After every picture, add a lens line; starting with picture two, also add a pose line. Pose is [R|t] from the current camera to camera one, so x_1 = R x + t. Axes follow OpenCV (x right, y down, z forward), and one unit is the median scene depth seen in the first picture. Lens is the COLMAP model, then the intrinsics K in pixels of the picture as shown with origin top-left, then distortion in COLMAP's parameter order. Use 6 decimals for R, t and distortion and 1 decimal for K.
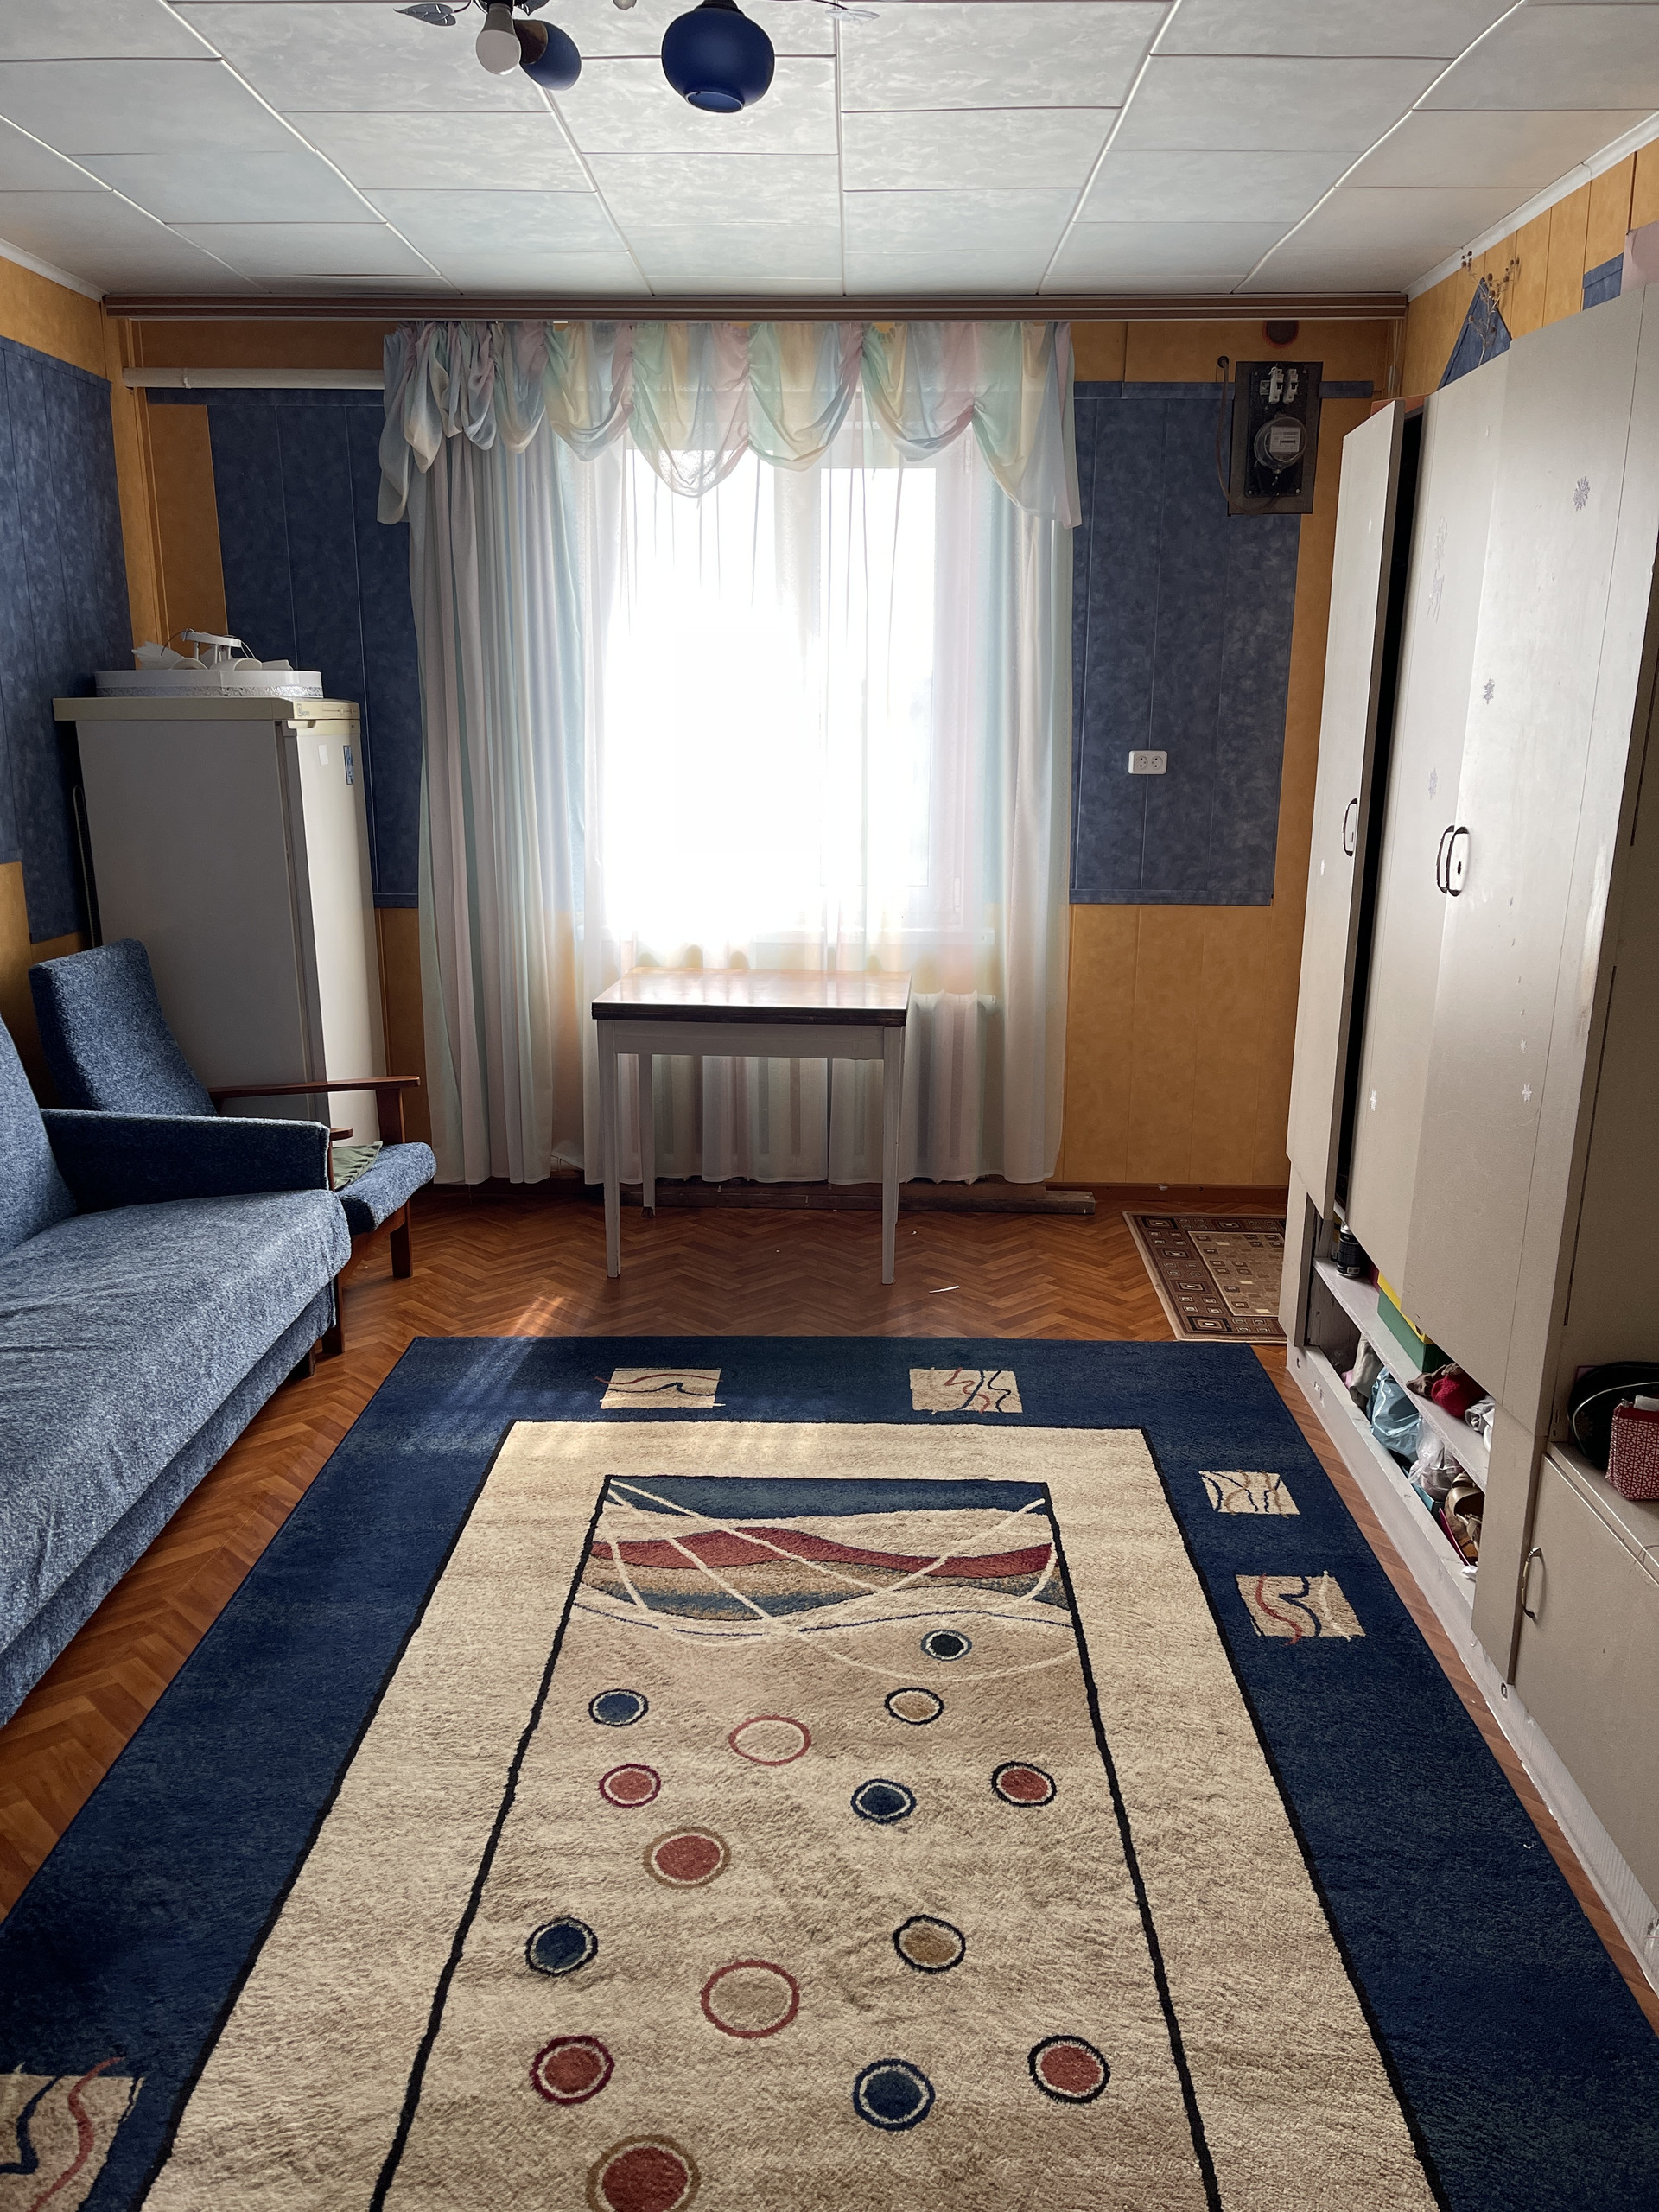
lens RADIAL K [[1675.7, 0, 829.3], [0, 1675.7, 1110.7], [0, 0, 1]] dist [0.003298, -0.000856]
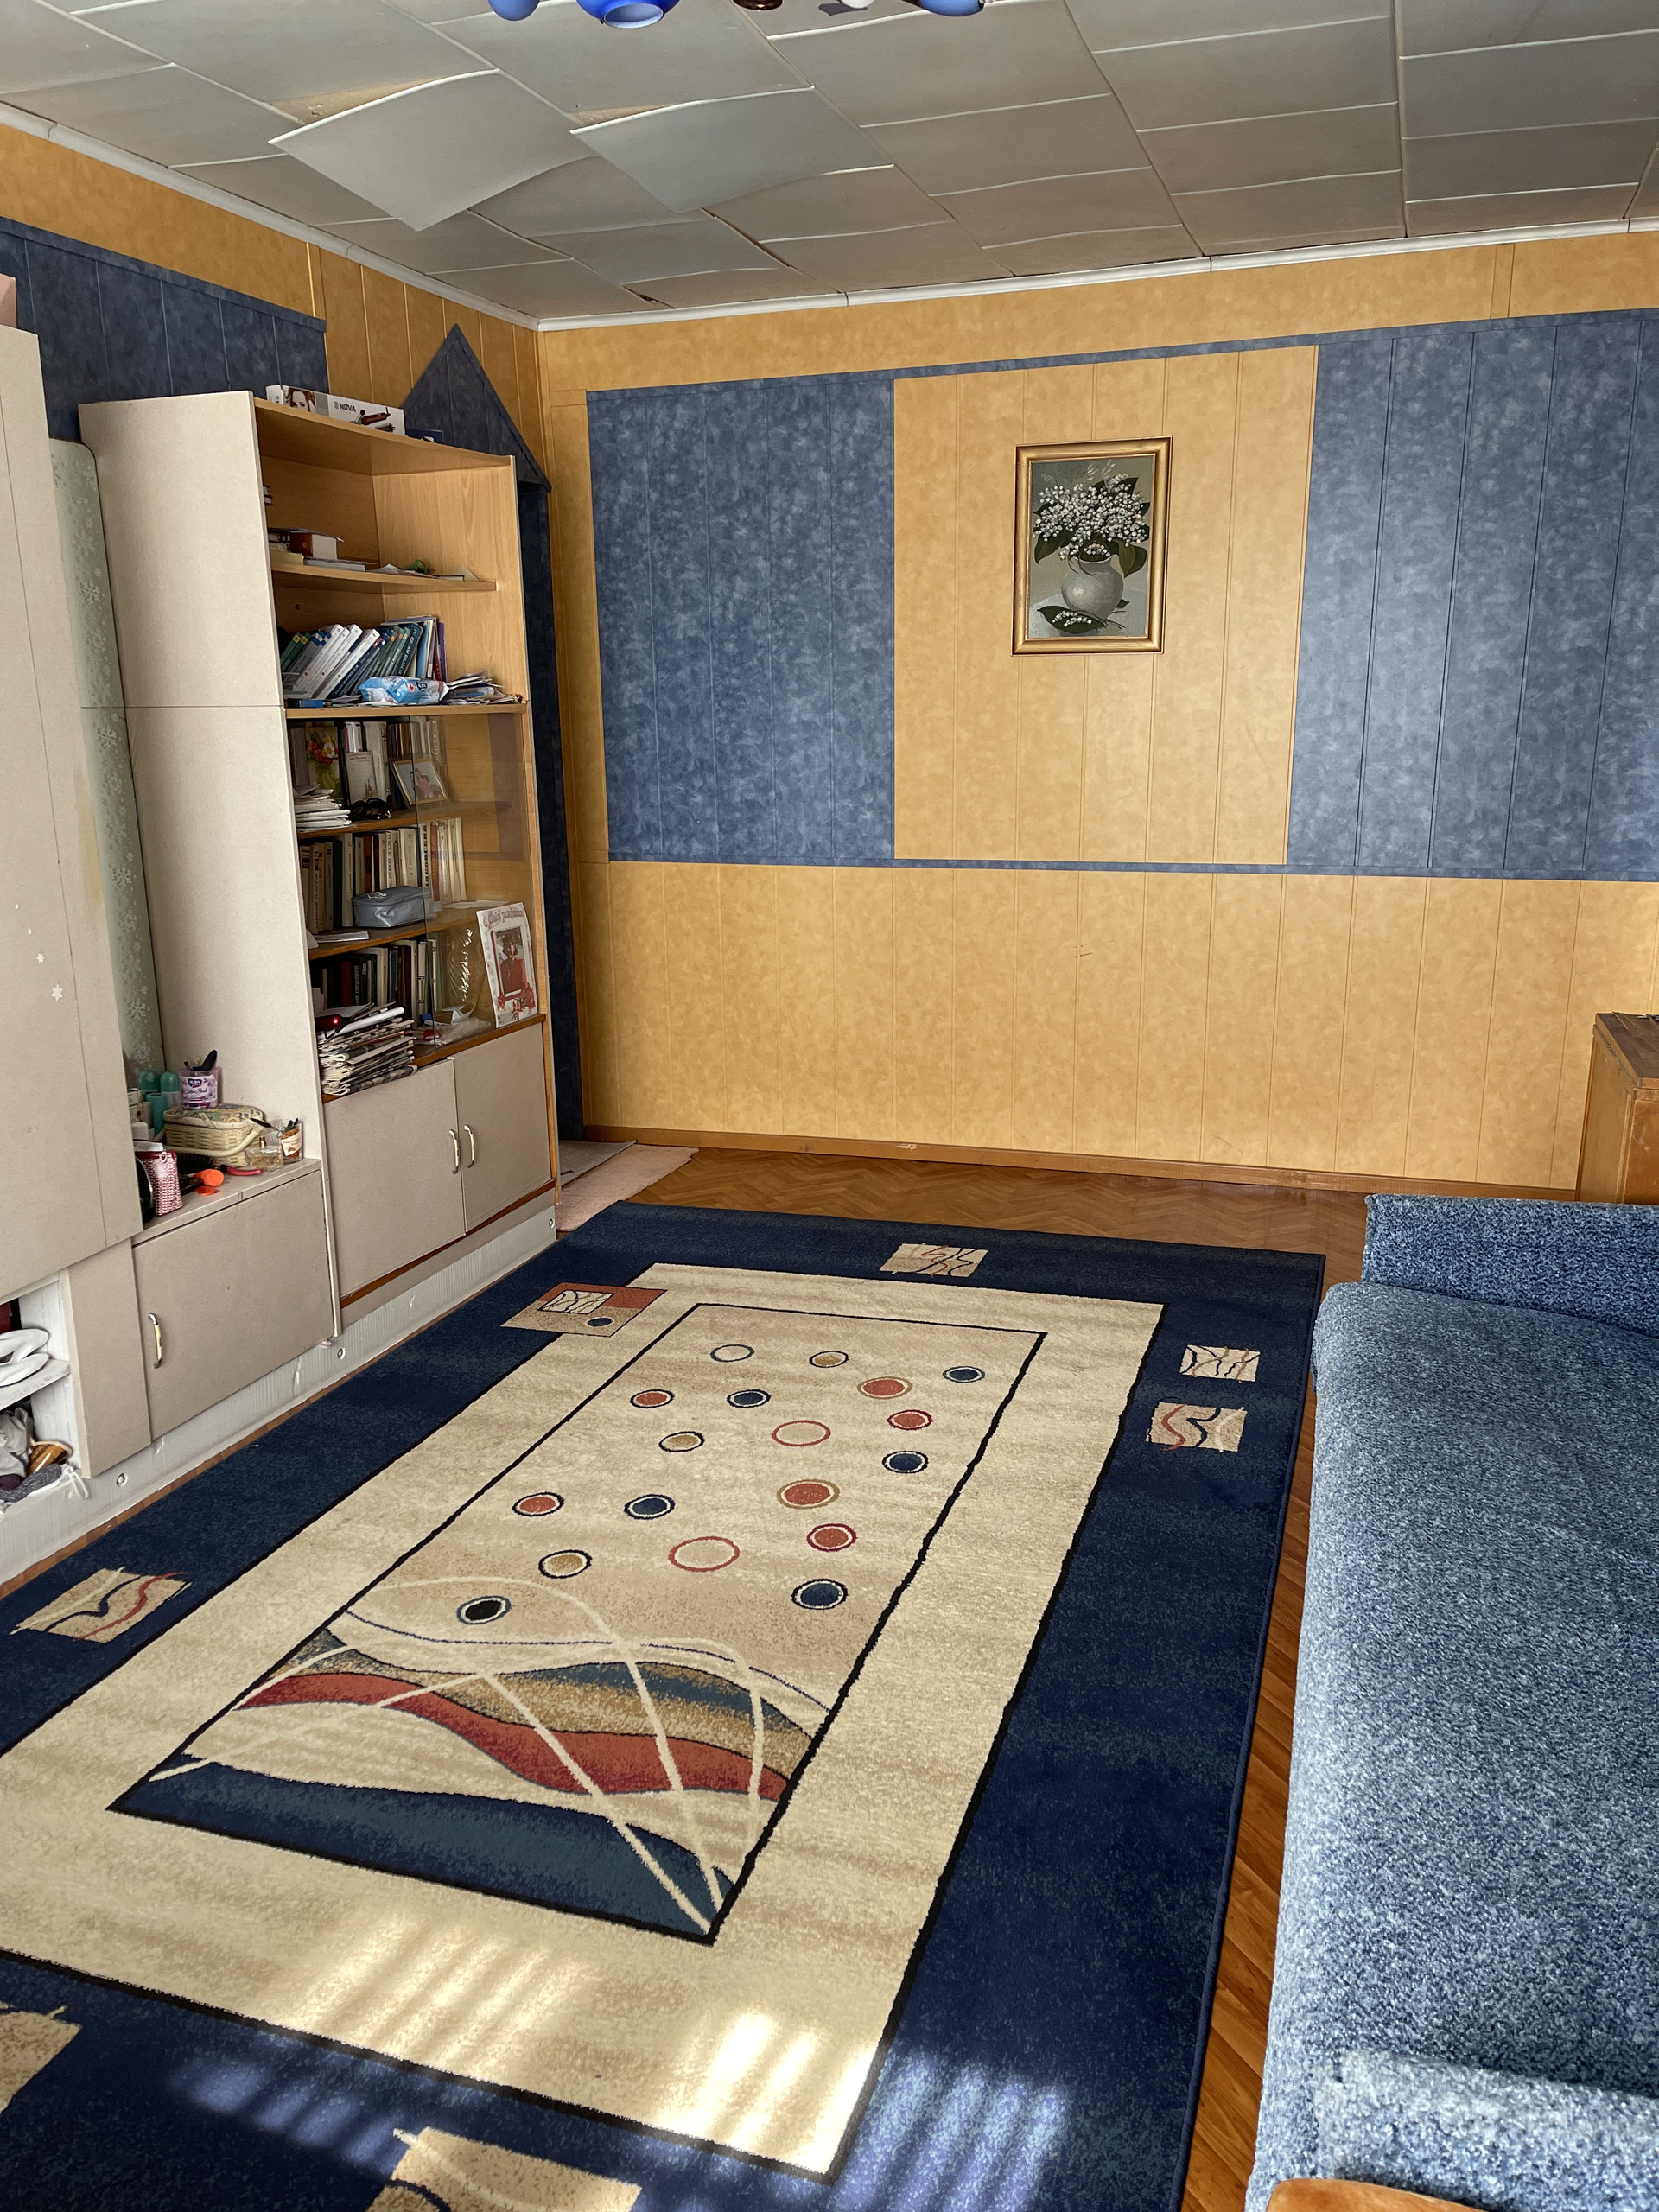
lens RADIAL K [[1675.7, 0, 834.7], [0, 1675.7, 1110.3], [0, 0, 1]] dist [0.003298, -0.000856]
pose [[-0.953268, -0.072196, 0.293374, -0.381628], [0.074111, 0.885486, 0.458717, -0.368239], [-0.292896, 0.459023, -0.838755, 1.564932]]
